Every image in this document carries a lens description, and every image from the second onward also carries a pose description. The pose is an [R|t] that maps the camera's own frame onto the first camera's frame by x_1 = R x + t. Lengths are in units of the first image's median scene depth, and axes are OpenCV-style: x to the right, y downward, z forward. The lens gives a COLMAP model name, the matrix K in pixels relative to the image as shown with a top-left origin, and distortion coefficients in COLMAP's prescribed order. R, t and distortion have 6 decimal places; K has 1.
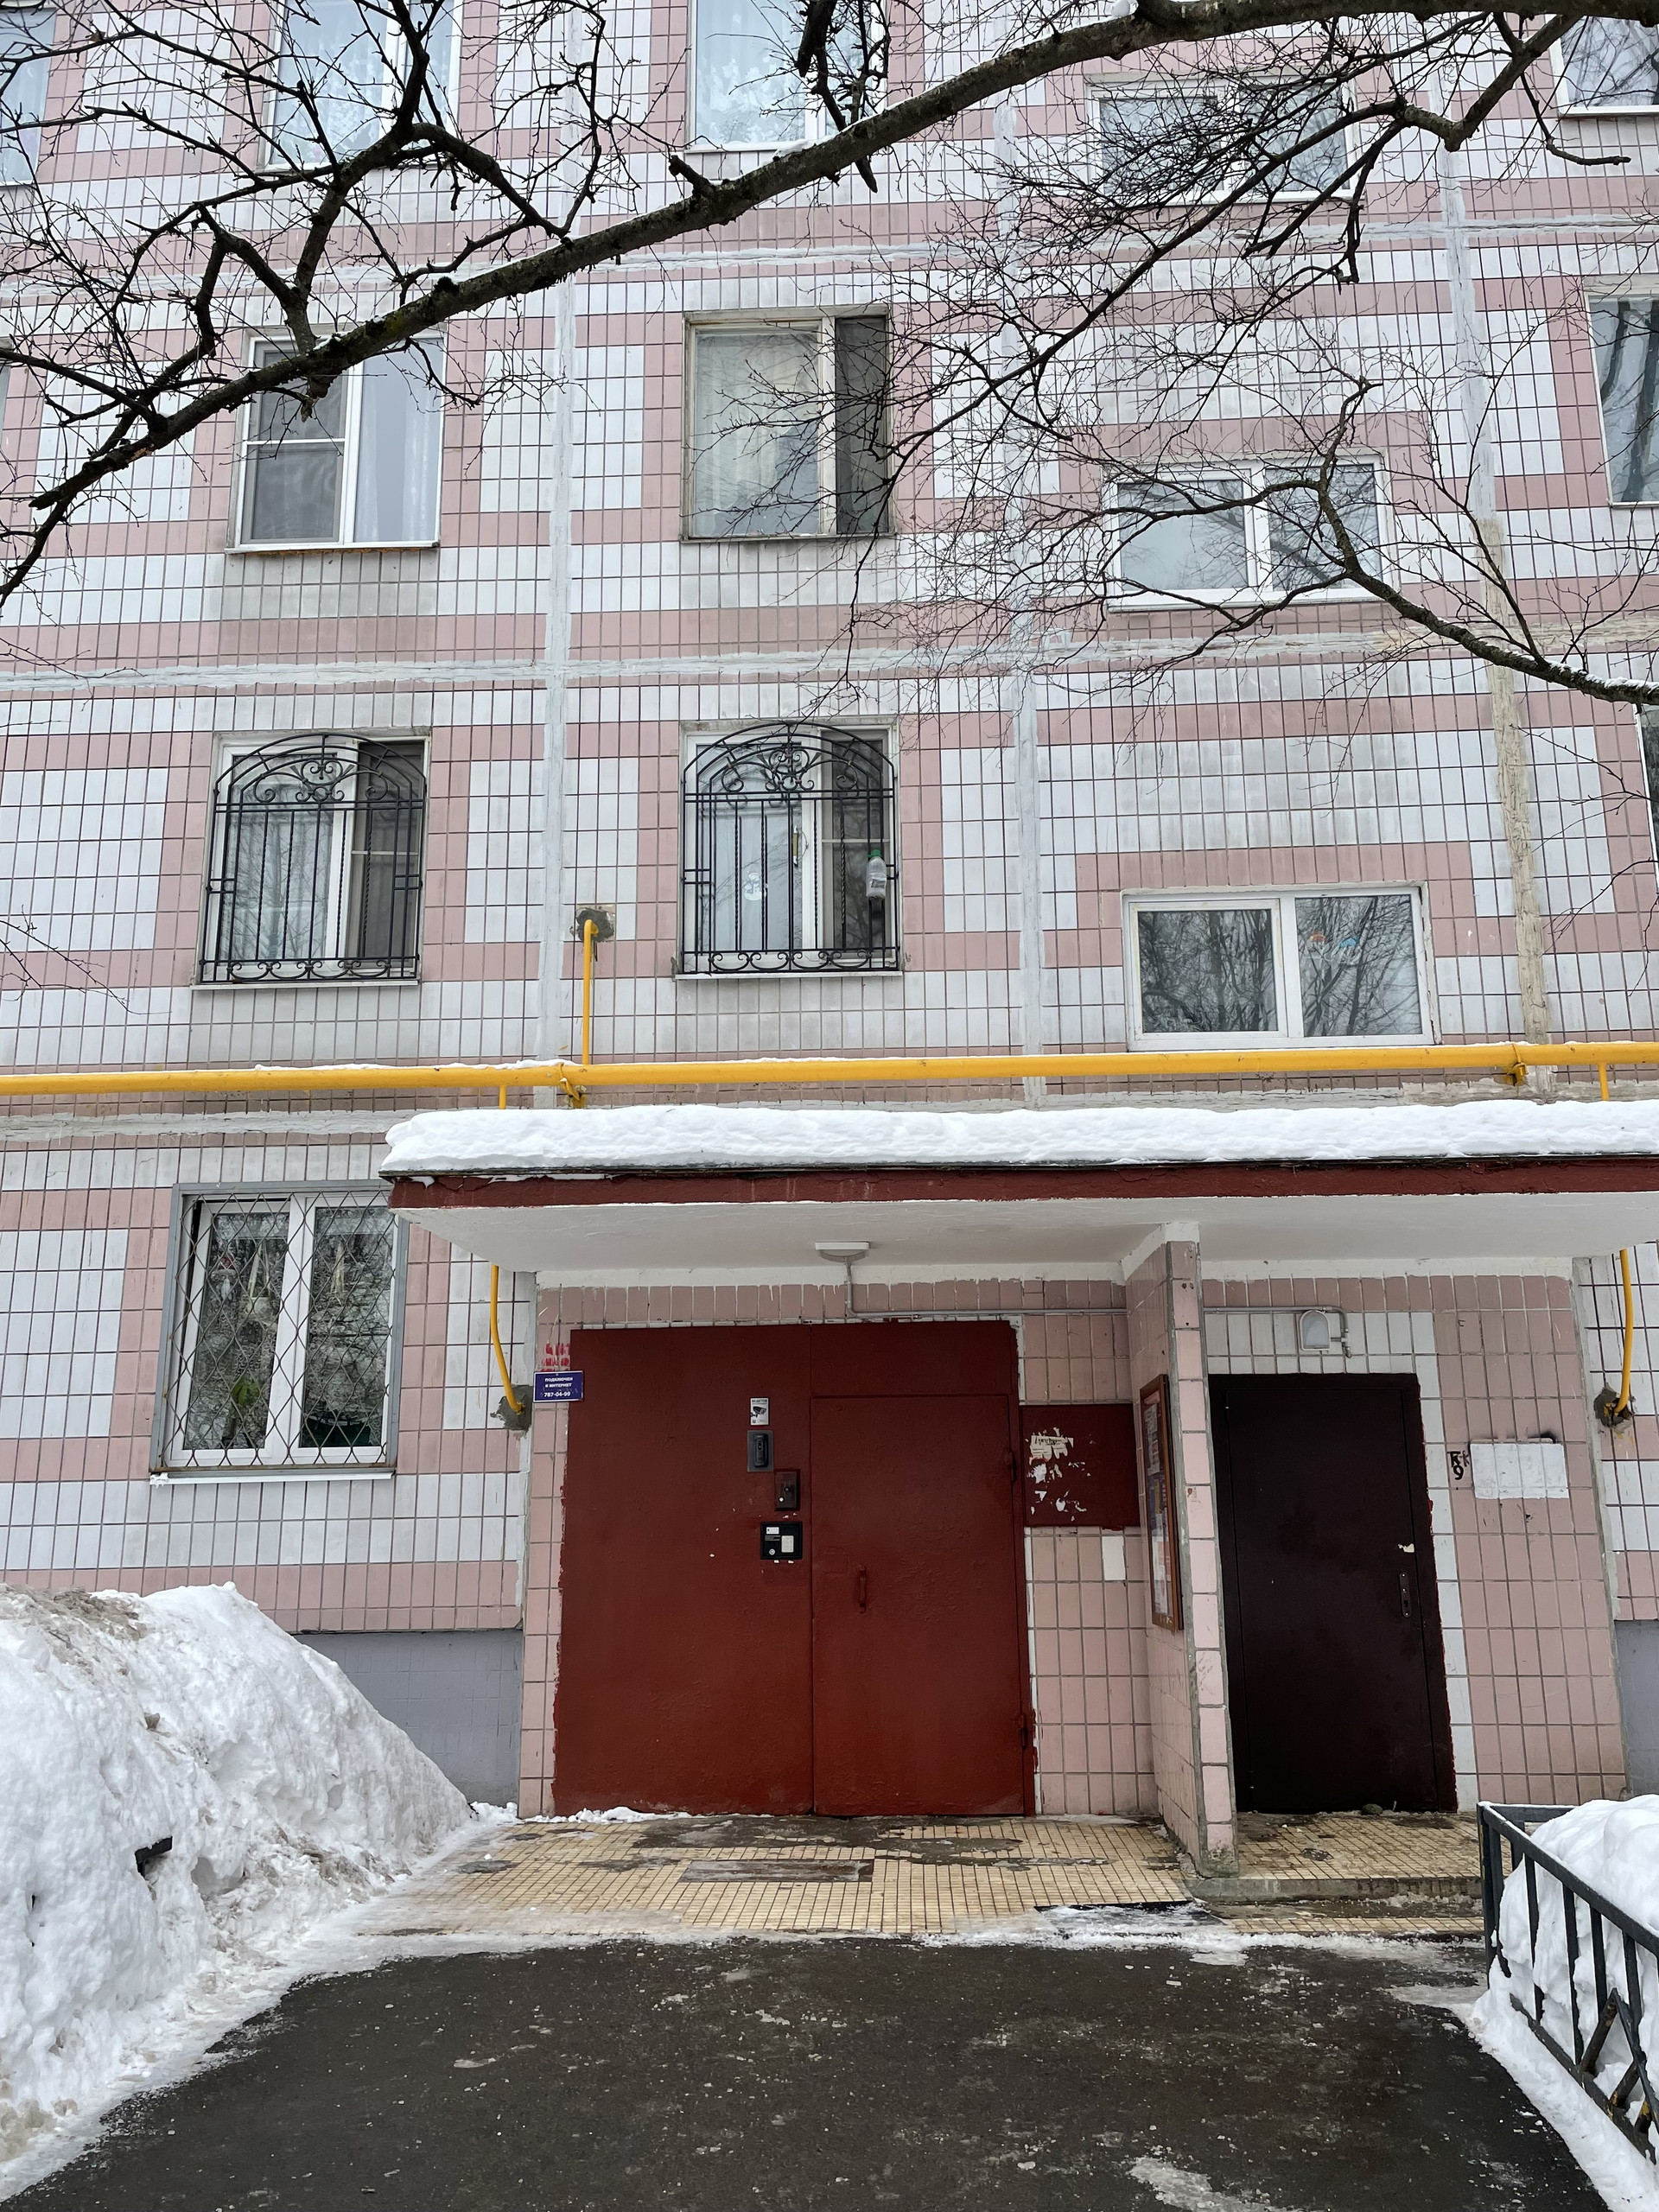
lens RADIAL K [[1693.9, 0, 832.4], [0, 1693.9, 1111.4], [0, 0, 1]] dist [0.057788, -0.000548]
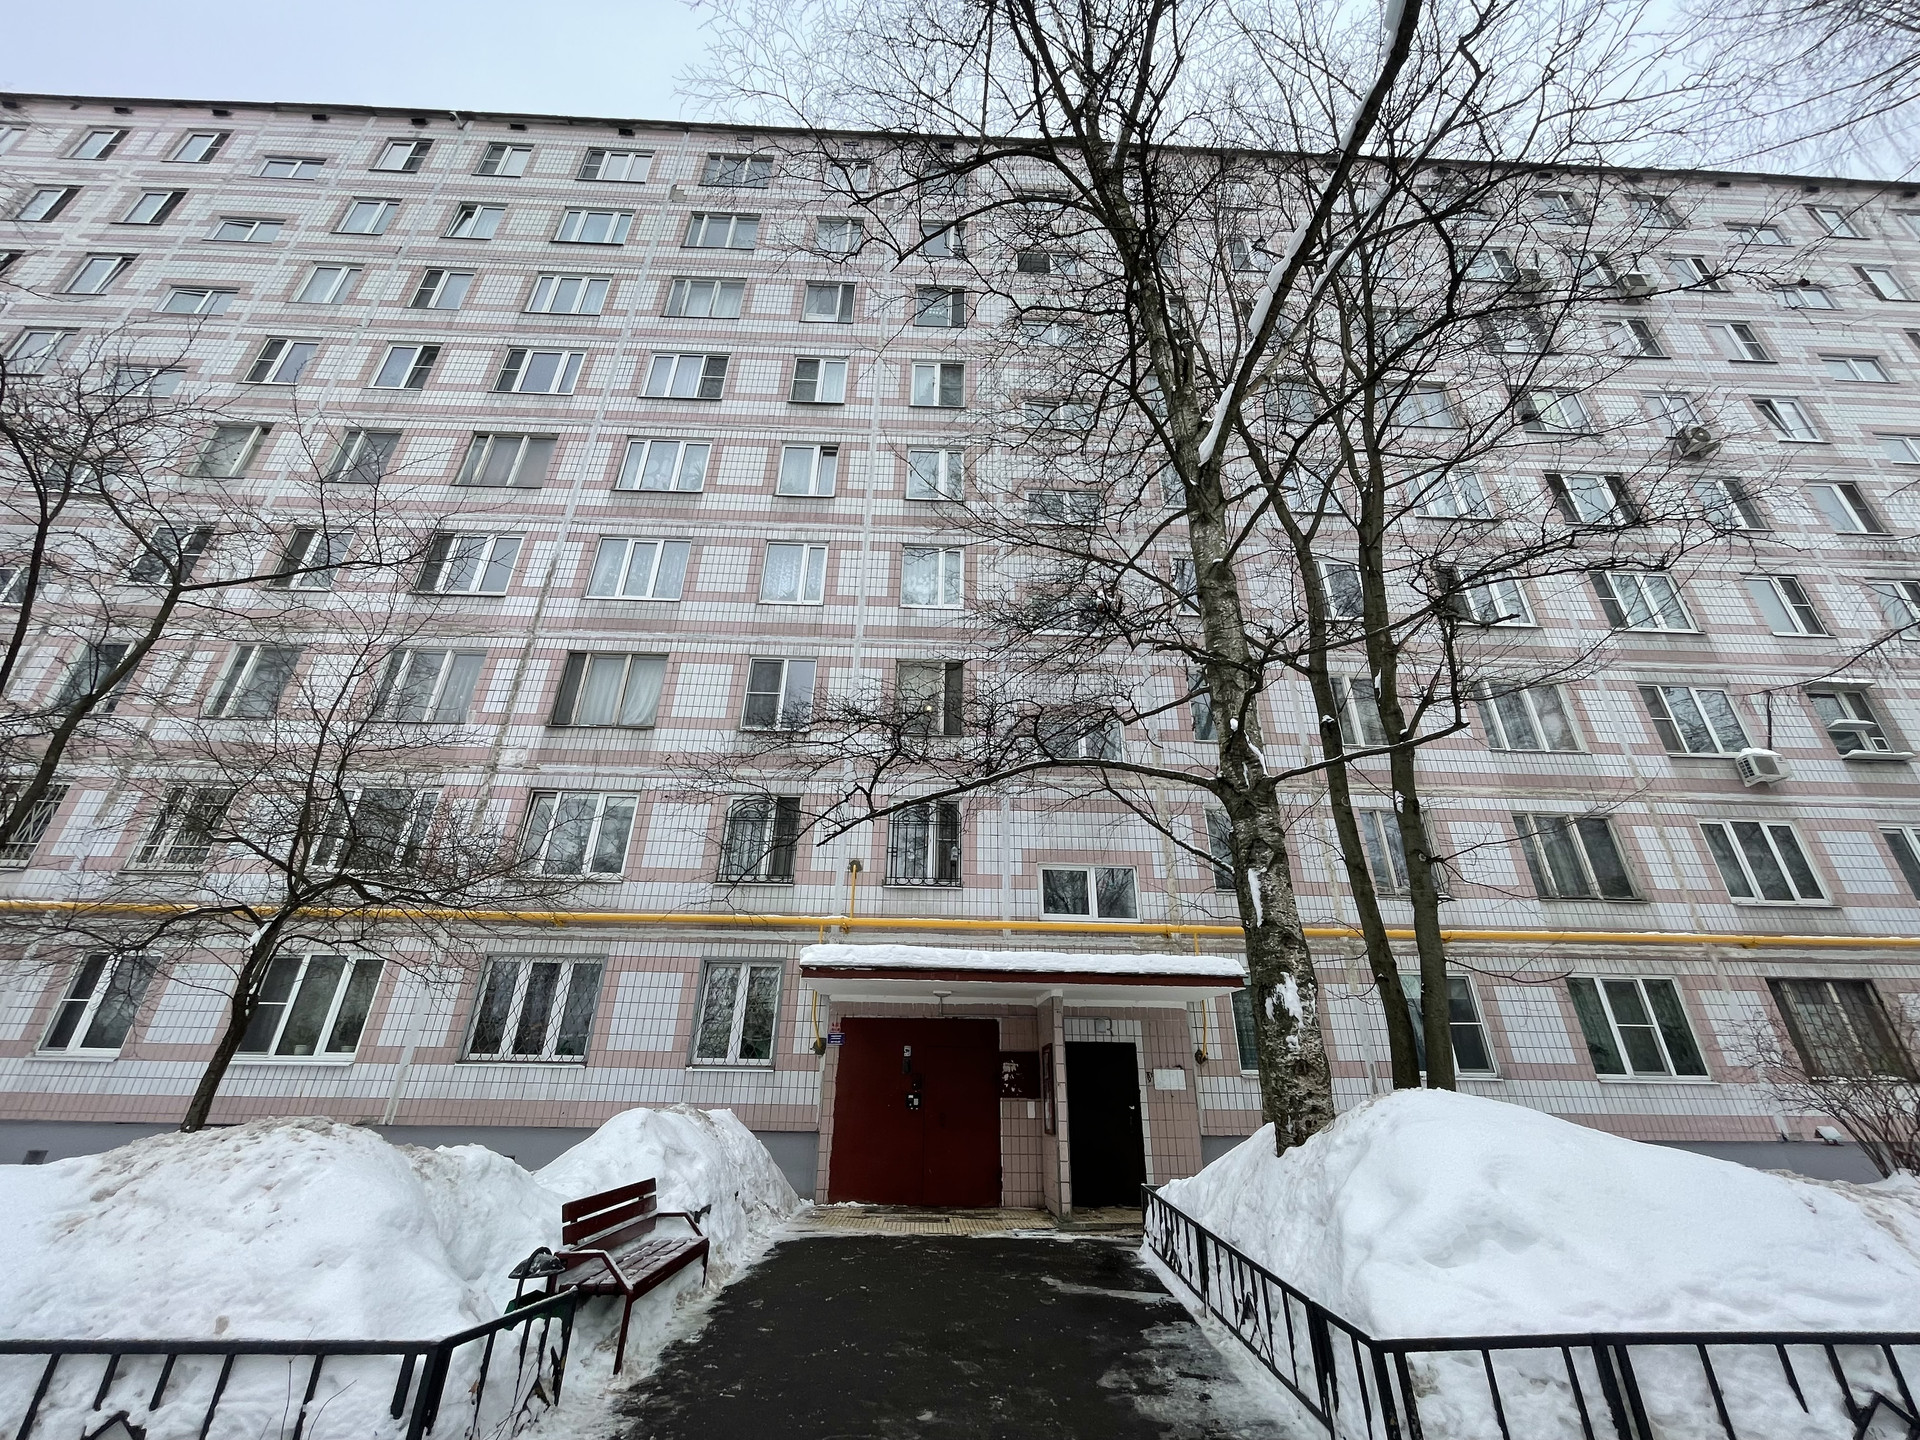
lens RADIAL K [[774.6, 0, 953.6], [0, 774.6, 708.8], [0, 0, 1]] dist [-0.010421, -0.000133]
pose [[0.996095, 0.059671, 0.065066, -0.083773], [-0.043029, 0.971674, -0.232376, -0.078672], [-0.077089, 0.228669, 0.970447, -0.374922]]
